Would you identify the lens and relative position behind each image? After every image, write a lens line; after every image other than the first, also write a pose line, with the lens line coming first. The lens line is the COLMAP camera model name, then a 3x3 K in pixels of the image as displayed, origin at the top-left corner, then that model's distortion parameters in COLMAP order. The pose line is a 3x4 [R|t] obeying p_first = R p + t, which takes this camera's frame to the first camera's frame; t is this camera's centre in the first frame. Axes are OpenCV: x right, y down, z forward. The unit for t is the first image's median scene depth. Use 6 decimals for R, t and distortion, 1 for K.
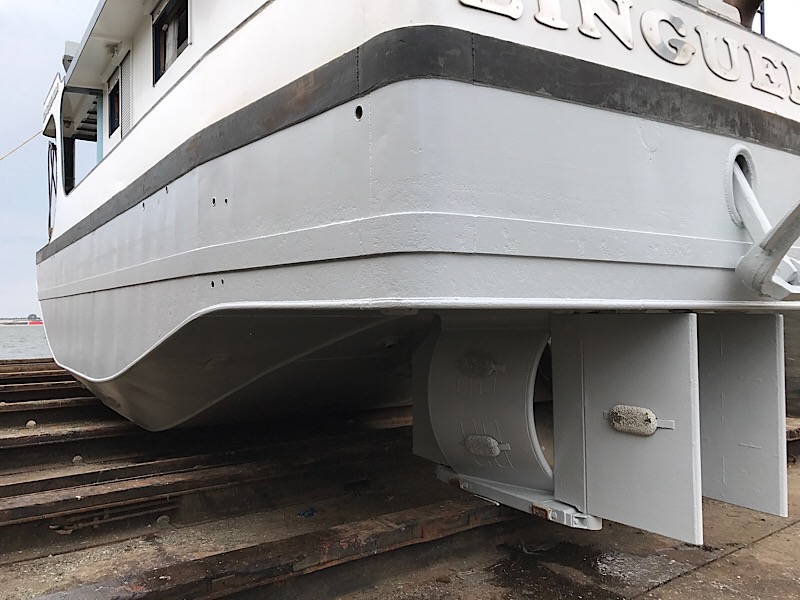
lens RADIAL K [[657.2, 0, 397.0], [0, 657.2, 300.5], [0, 0, 1]] dist [0.025208, -0.009651]
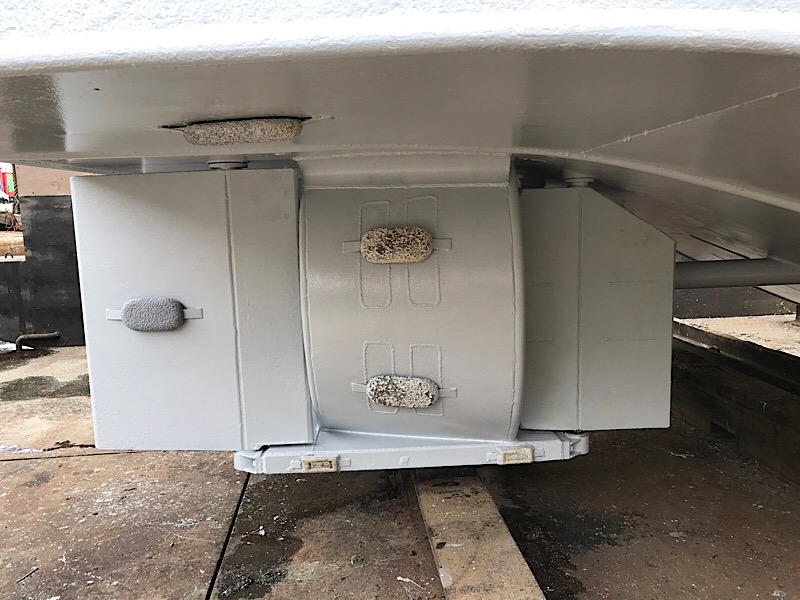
lens RADIAL K [[657.2, 0, 397.0], [0, 657.2, 300.5], [0, 0, 1]] dist [0.025208, -0.009651]
pose [[-0.537546, 0.136710, -0.832078, 0.989283], [0.044640, 0.990000, 0.133817, 0.071580], [0.842052, 0.034789, -0.538274, 1.656430]]
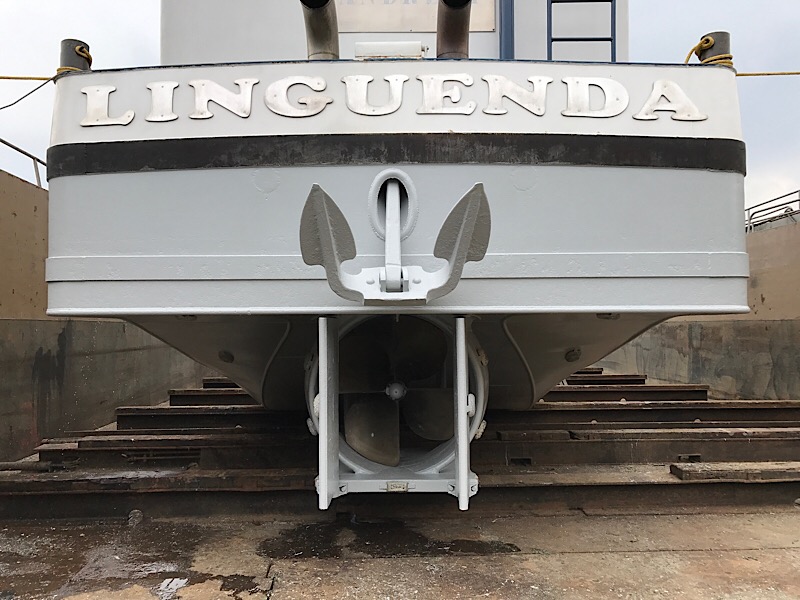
lens RADIAL K [[669.2, 0, 392.3], [0, 669.2, 299.1], [0, 0, 1]] dist [-0.004504, 0.063689]
pose [[0.828628, -0.021695, -0.559380, 1.073413], [0.012476, 0.999716, -0.020292, 0.010271], [0.559661, 0.009835, 0.828663, 0.047464]]
